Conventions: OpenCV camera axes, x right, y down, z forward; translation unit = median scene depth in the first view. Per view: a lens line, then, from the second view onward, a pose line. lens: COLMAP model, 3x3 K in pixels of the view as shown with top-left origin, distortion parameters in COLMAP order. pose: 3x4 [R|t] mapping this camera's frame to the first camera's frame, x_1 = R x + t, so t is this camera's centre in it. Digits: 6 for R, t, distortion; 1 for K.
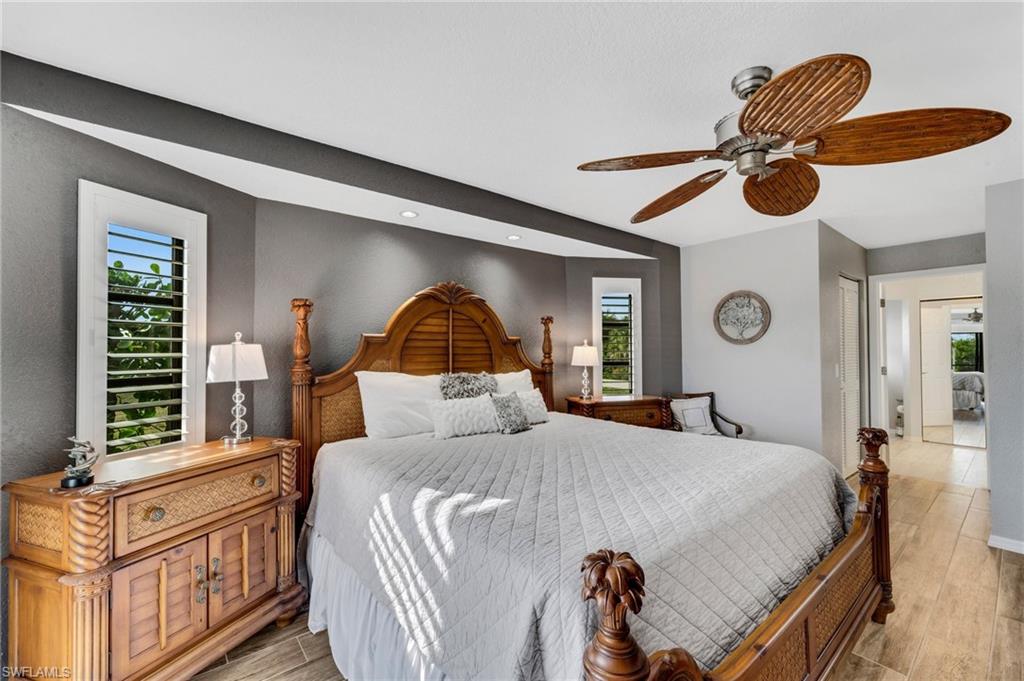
lens RADIAL K [[431.9, 0, 505.8], [0, 431.9, 342.9], [0, 0, 1]] dist [0.001449, 0.000398]
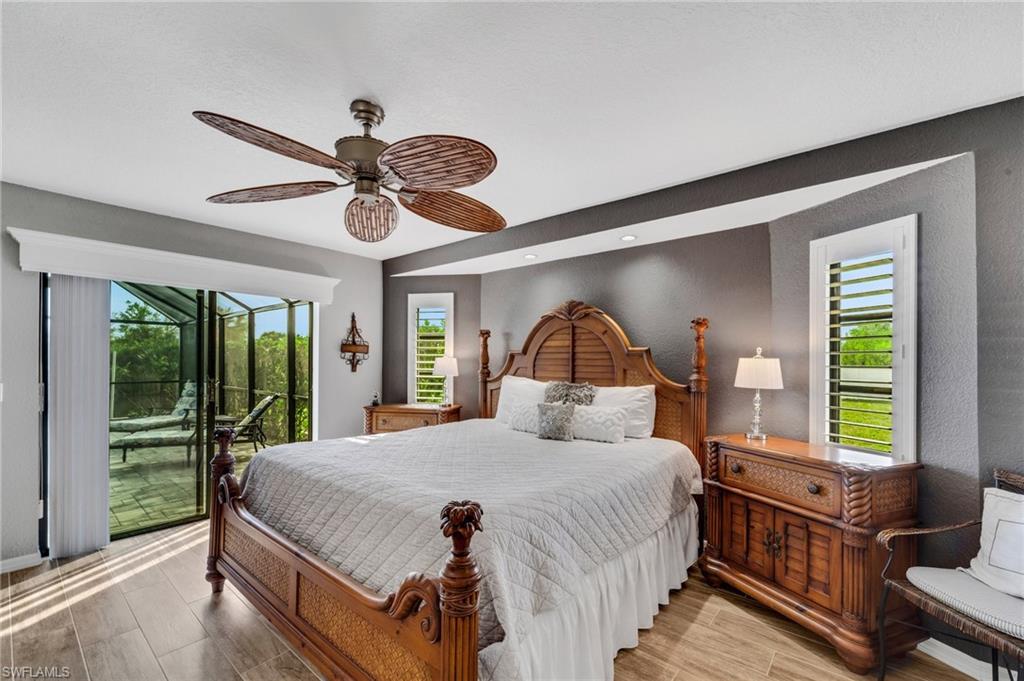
lens RADIAL K [[439.6, 0, 514.7], [0, 439.6, 362.0], [0, 0, 1]] dist [0.001752, 0.000218]
pose [[0.164785, 0.004112, -0.986321, 0.907780], [0.003813, 0.999981, 0.004806, 0.011185], [0.986322, -0.004553, 0.164767, 0.626605]]
